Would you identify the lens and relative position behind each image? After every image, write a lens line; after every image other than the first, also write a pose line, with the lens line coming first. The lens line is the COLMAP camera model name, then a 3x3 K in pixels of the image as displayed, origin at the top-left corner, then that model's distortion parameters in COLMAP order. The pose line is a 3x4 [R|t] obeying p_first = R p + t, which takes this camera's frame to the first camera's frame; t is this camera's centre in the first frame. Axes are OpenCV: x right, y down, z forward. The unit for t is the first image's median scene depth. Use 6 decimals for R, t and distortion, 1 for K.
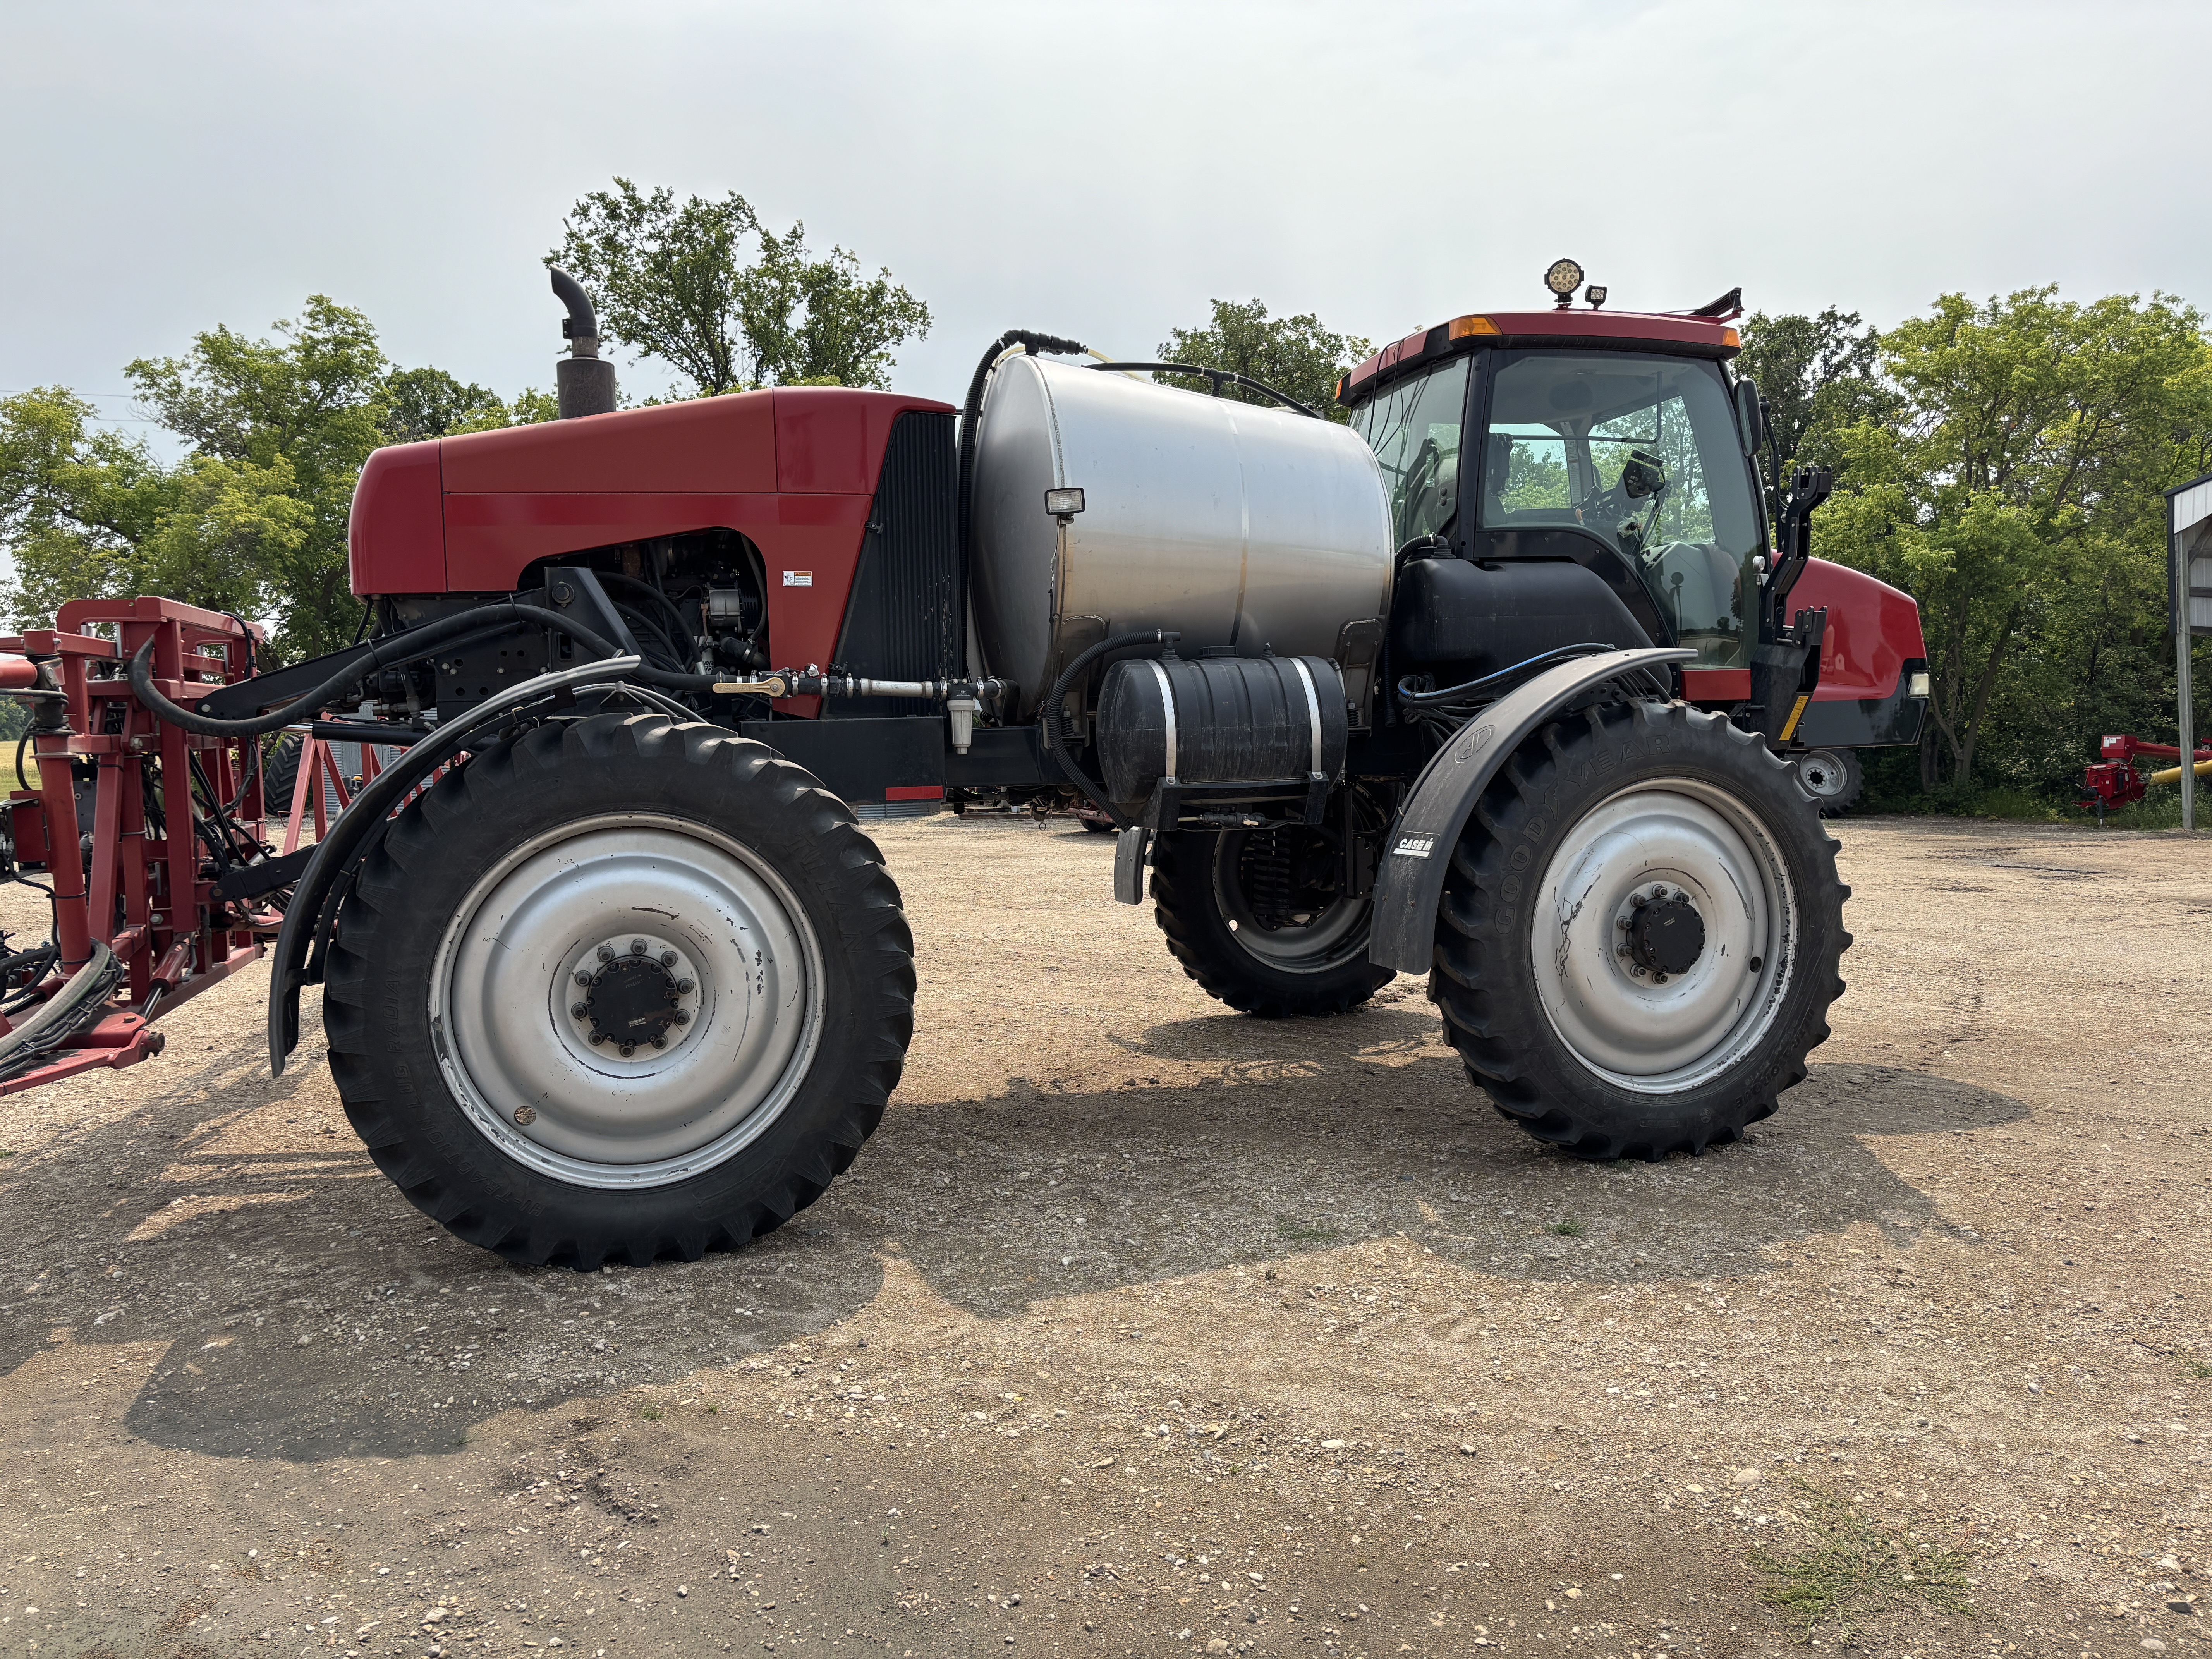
lens RADIAL K [[1668.0, 0, 1078.3], [0, 1668.0, 797.8], [0, 0, 1]] dist [0.046131, -0.048857]
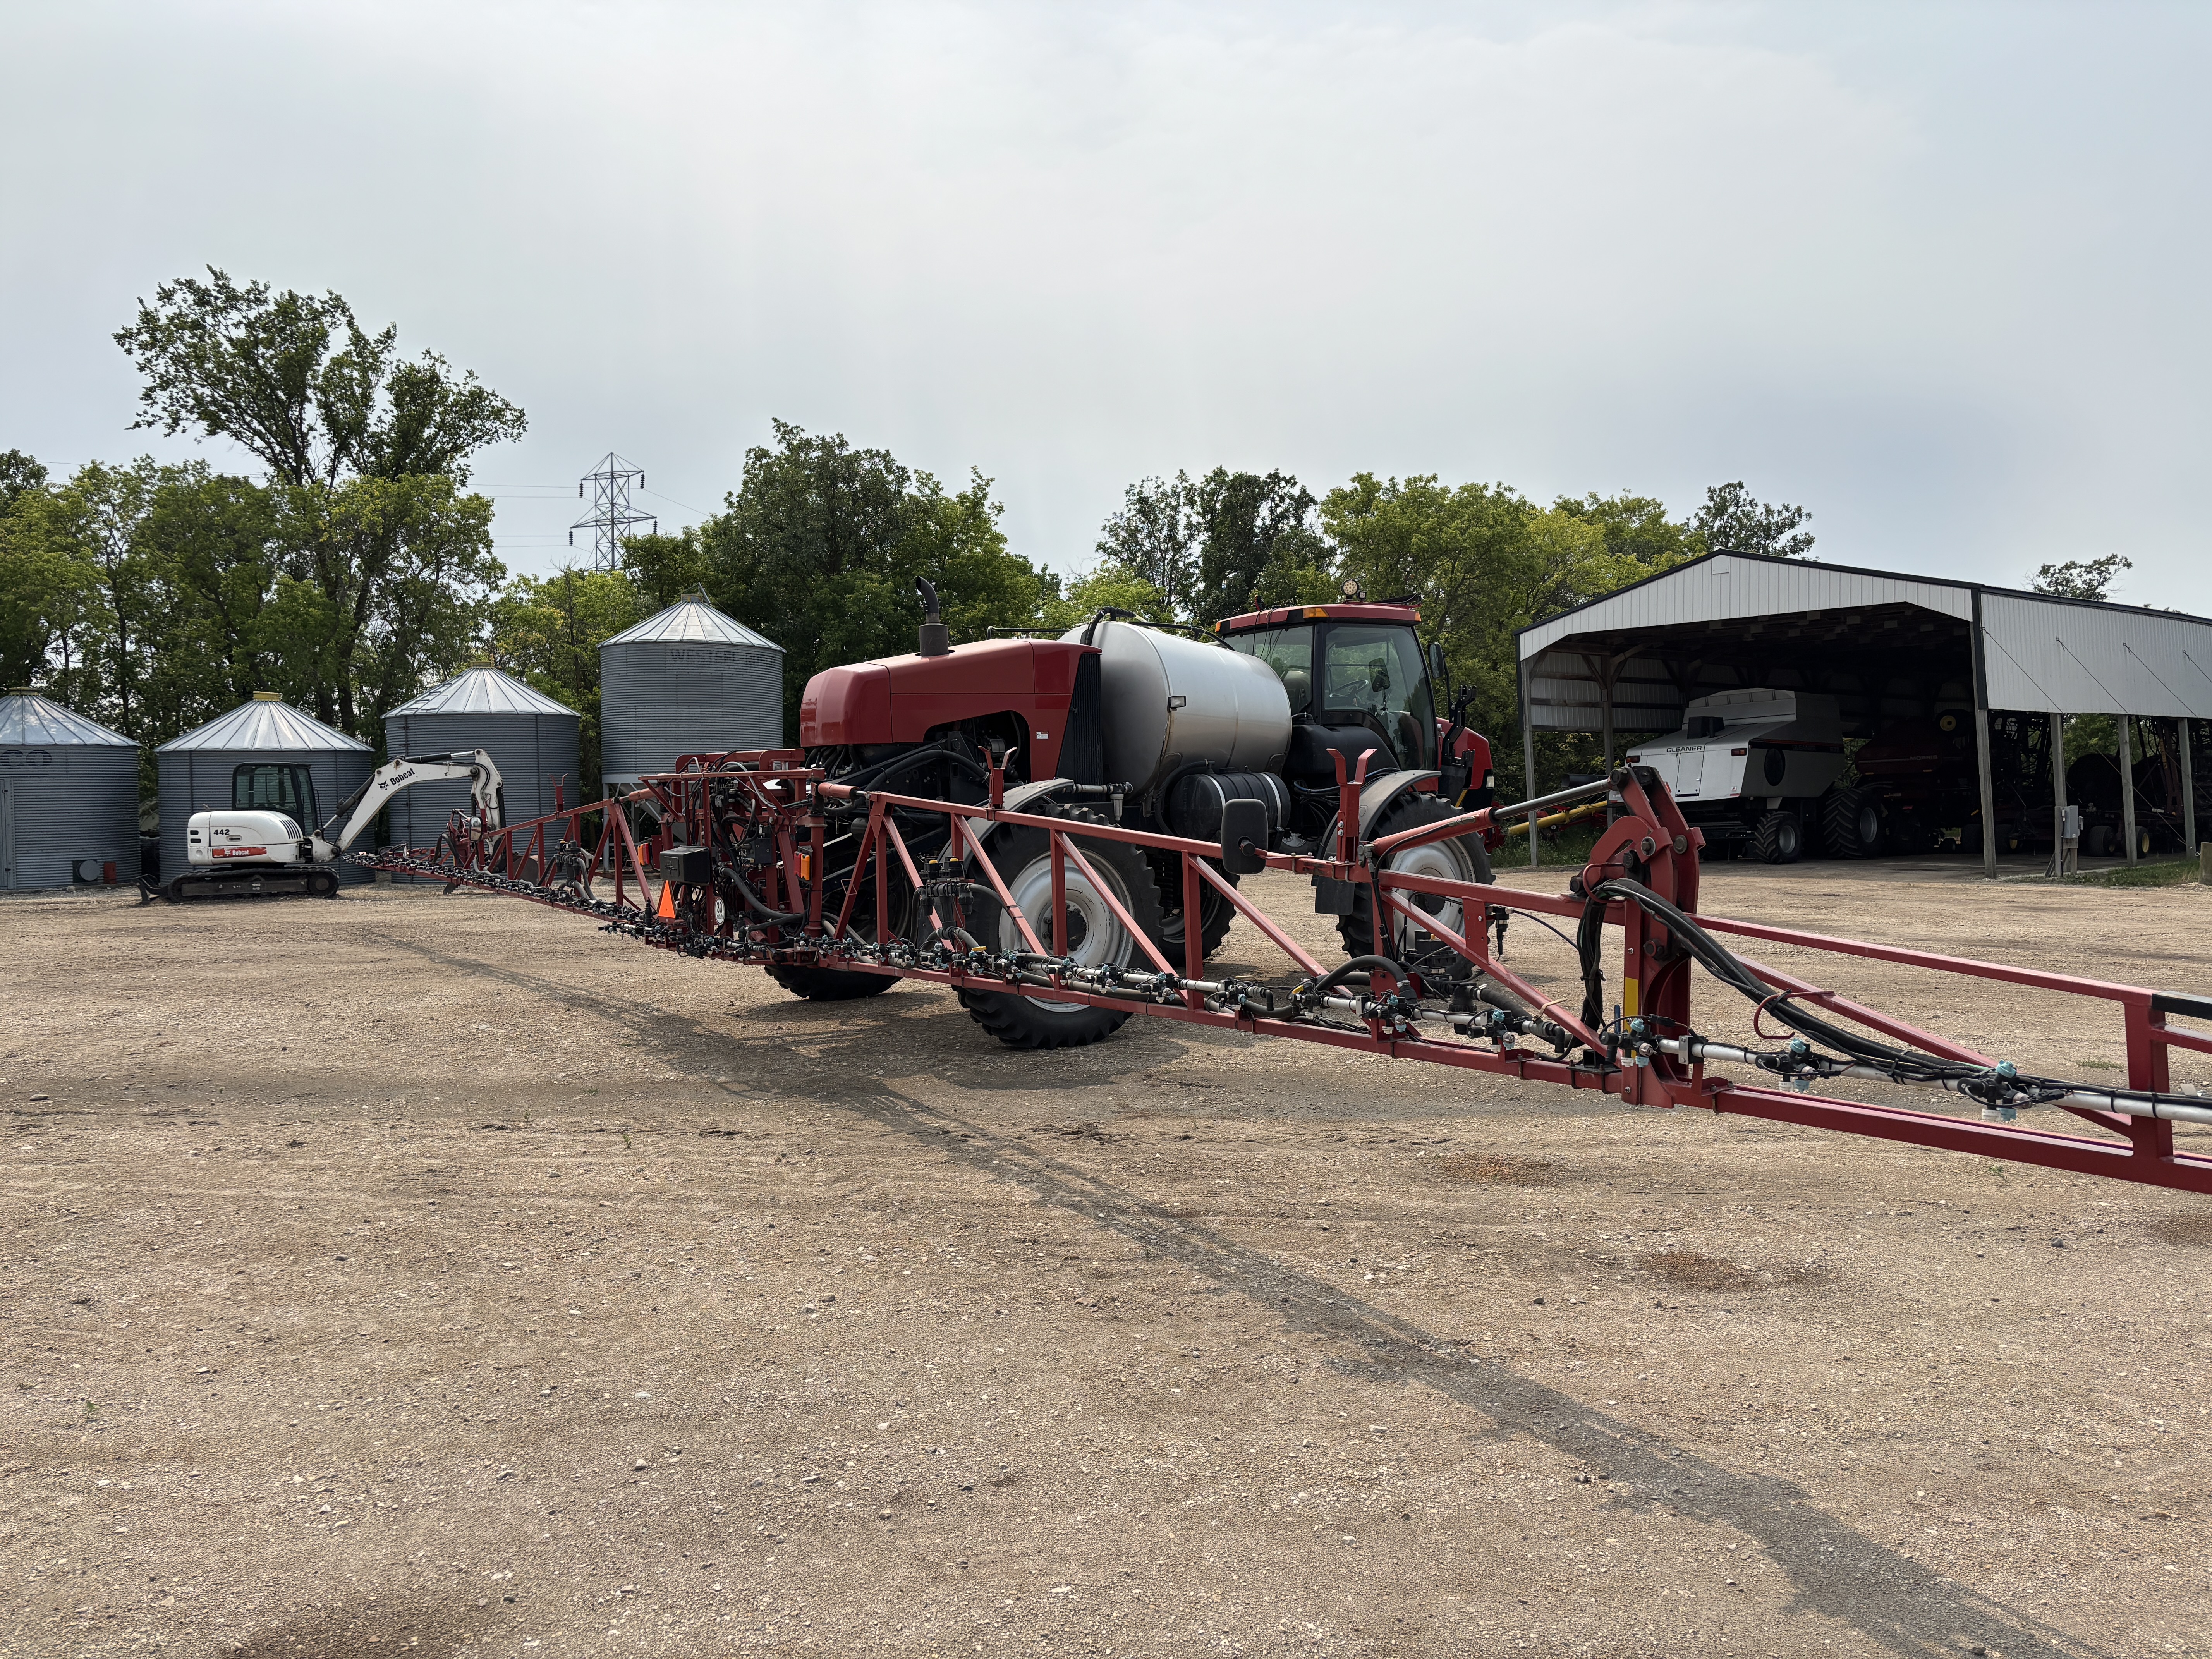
lens RADIAL K [[1668.0, 0, 1076.2], [0, 1668.0, 834.2], [0, 0, 1]] dist [0.046131, -0.048857]
pose [[0.941243, -0.013086, 0.337475, -0.152167], [0.019114, 0.999711, -0.014547, 0.003686], [-0.337188, 0.020143, 0.941222, -0.171079]]
